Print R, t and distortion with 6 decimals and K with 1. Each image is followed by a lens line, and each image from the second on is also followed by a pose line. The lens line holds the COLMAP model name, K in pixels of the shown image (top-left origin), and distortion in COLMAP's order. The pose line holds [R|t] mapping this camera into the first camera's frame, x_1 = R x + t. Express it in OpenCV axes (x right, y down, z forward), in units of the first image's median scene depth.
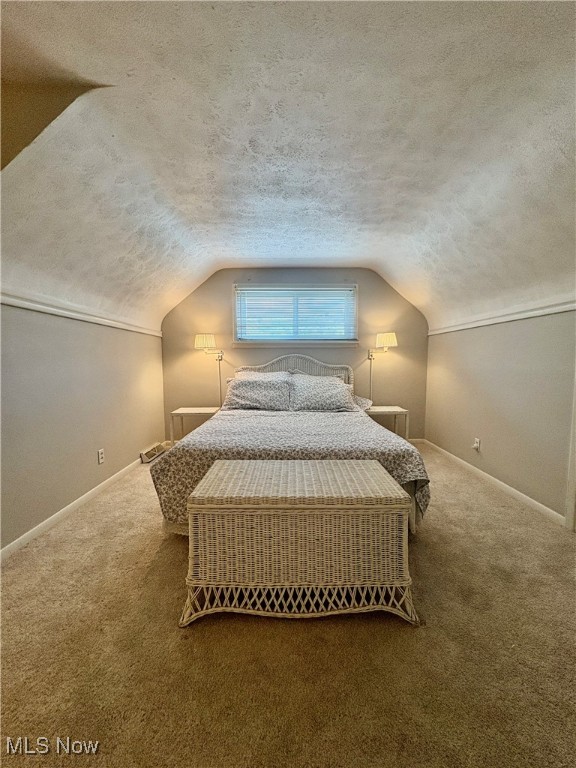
lens RADIAL K [[308.0, 0, 287.8], [0, 308.0, 385.1], [0, 0, 1]] dist [0.000659, -0.000762]
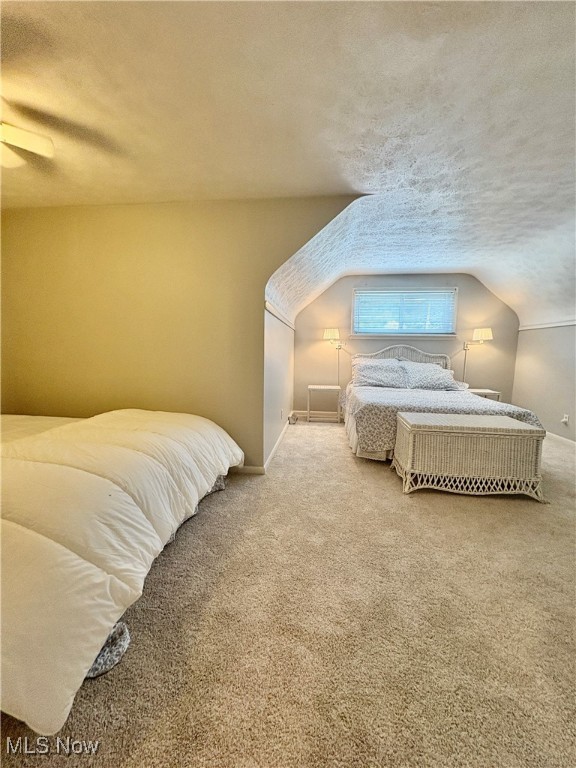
lens RADIAL K [[308.0, 0, 288.3], [0, 308.0, 384.8], [0, 0, 1]] dist [0.000659, -0.000762]
pose [[0.991579, 0.031171, -0.125696, -0.347930], [-0.026783, 0.998977, 0.036450, 0.035018], [0.126704, -0.032776, 0.991399, -0.376847]]
